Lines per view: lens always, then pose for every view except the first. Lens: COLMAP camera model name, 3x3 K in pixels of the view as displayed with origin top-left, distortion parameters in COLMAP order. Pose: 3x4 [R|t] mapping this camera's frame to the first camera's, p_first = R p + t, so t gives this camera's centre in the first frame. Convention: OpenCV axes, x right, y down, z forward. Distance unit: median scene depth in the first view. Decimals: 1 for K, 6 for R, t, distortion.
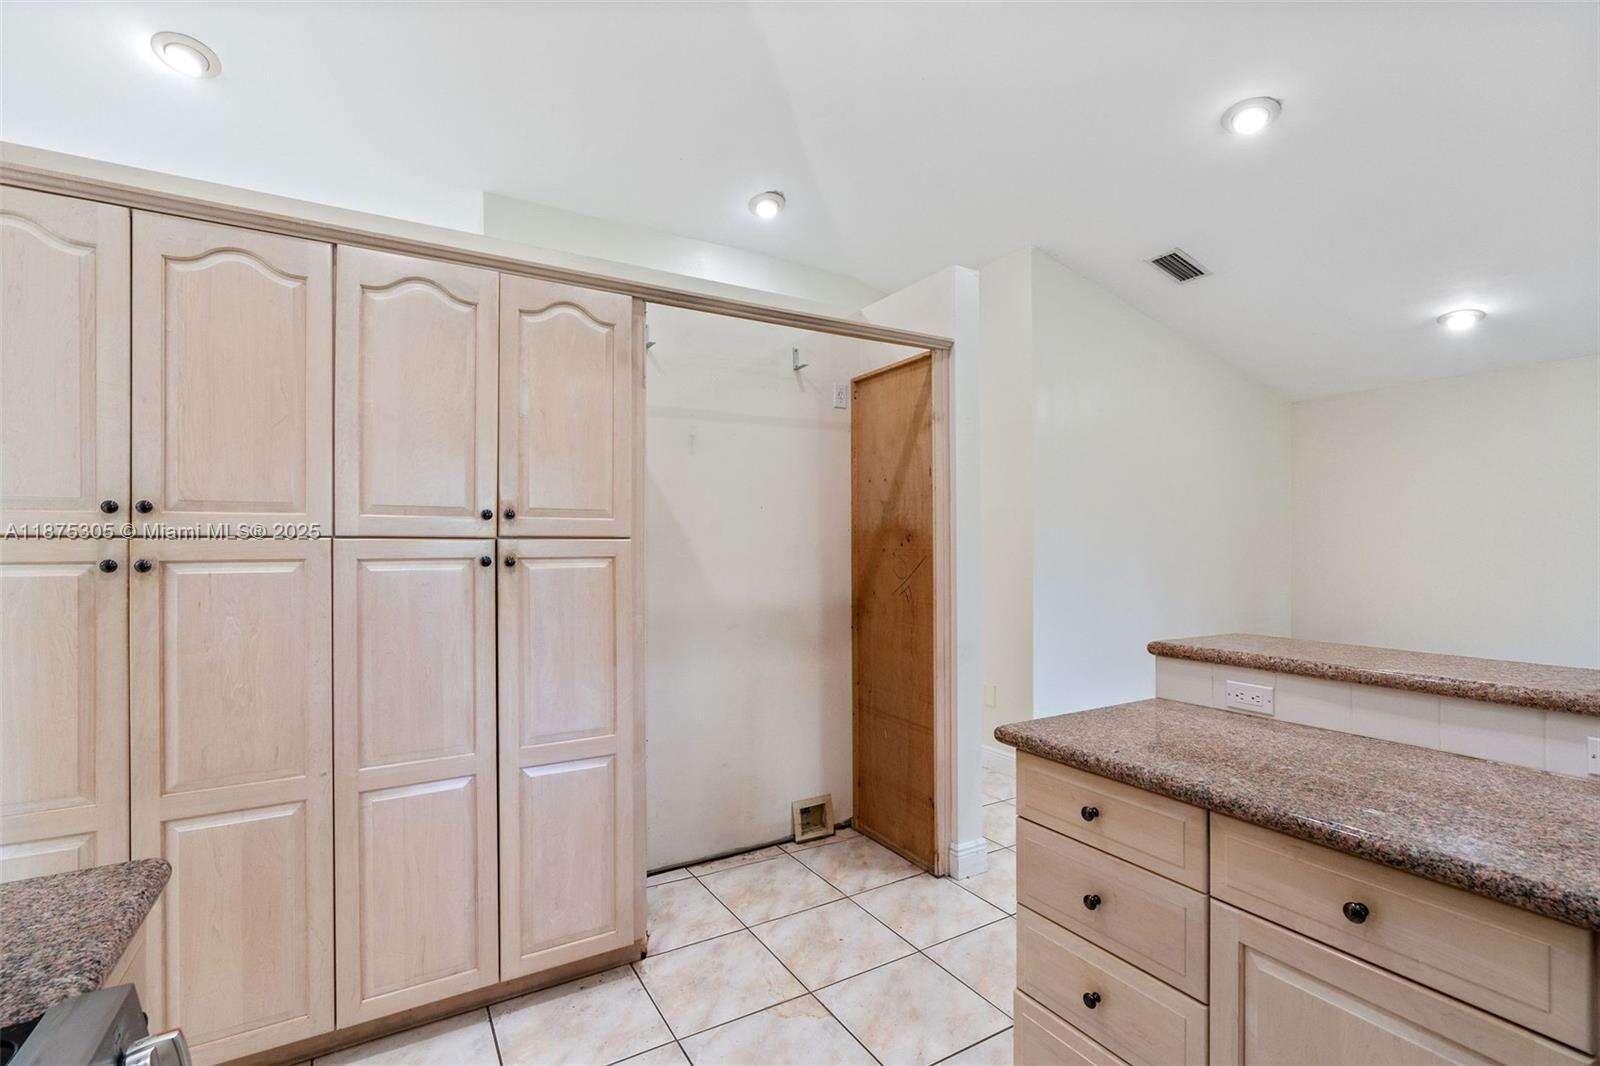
lens RADIAL K [[718.0, 0, 799.7], [0, 718.0, 535.8], [0, 0, 1]] dist [-0.004954, 0.000258]
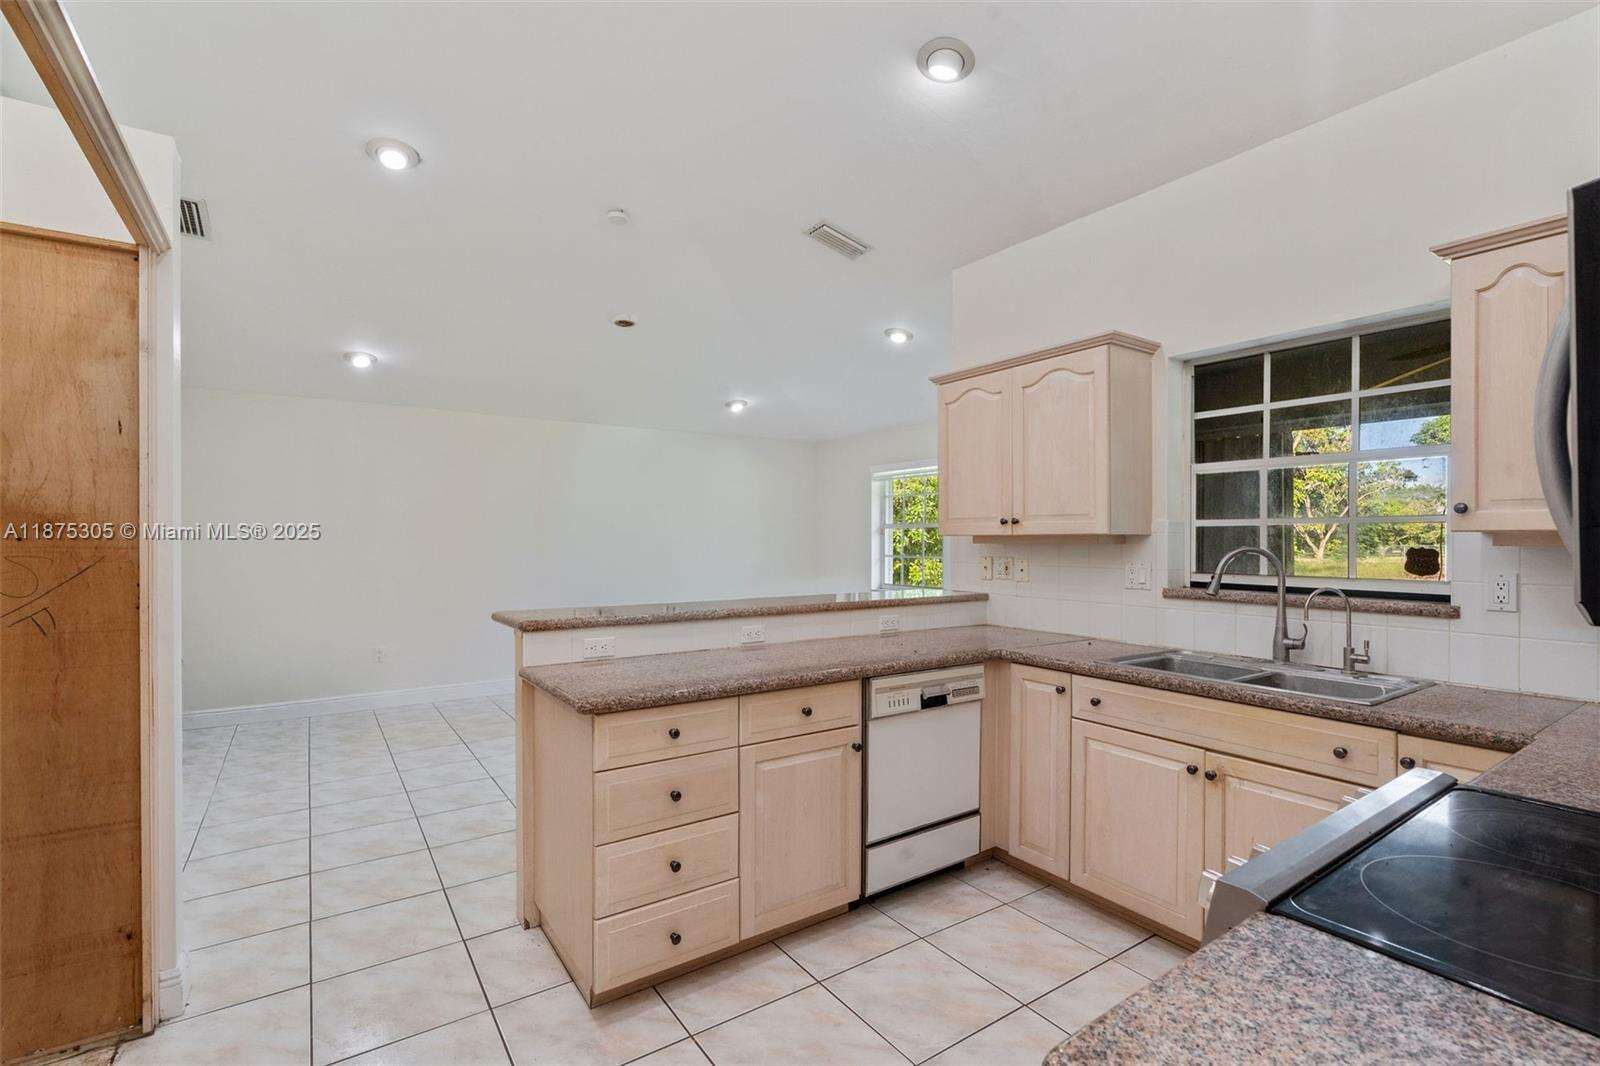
lens RADIAL K [[718.0, 0, 799.7], [0, 718.0, 535.8], [0, 0, 1]] dist [-0.004954, 0.000258]
pose [[-0.068395, 0.008931, 0.997618, -1.060512], [-0.015230, 0.999834, -0.009995, 0.013242], [-0.997542, -0.015877, -0.068248, 0.899795]]
